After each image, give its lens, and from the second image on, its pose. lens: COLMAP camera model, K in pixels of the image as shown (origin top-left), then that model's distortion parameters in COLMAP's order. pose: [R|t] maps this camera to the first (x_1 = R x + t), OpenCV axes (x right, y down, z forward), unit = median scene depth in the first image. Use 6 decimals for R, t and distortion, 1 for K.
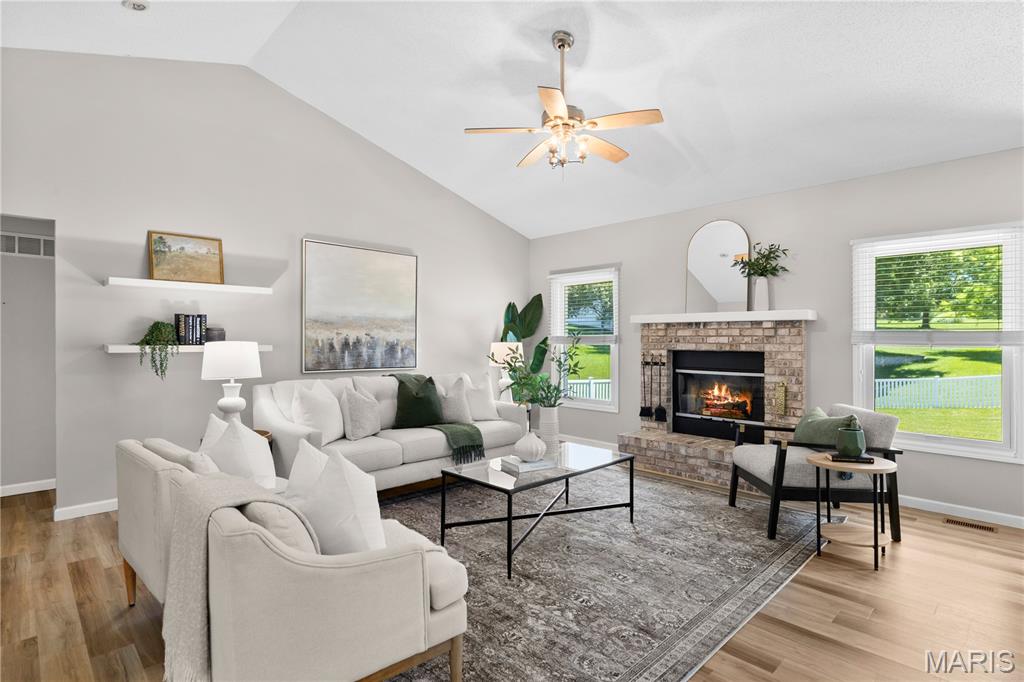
lens RADIAL K [[527.0, 0, 514.2], [0, 527.0, 334.9], [0, 0, 1]] dist [-0.001314, -0.000301]
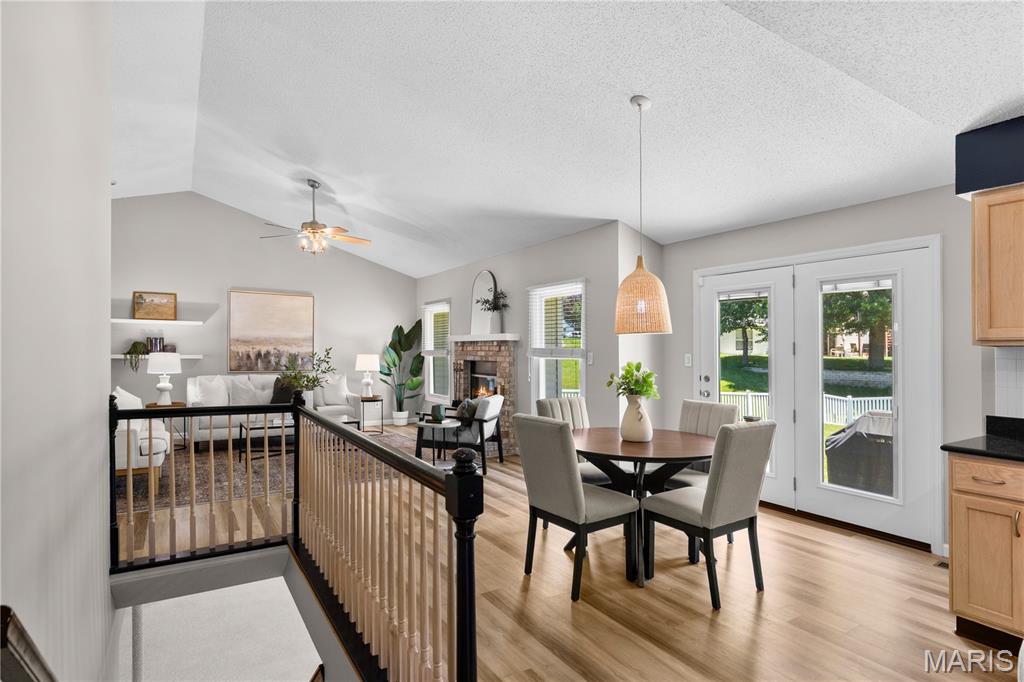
lens RADIAL K [[542.4, 0, 512.0], [0, 542.4, 341.0], [0, 0, 1]] dist [0.000495, -0.000169]
pose [[0.978017, 0.000525, -0.208524, 0.808220], [-0.002975, 0.999930, -0.011437, -0.007962], [0.208503, 0.011806, 0.977950, -0.462846]]
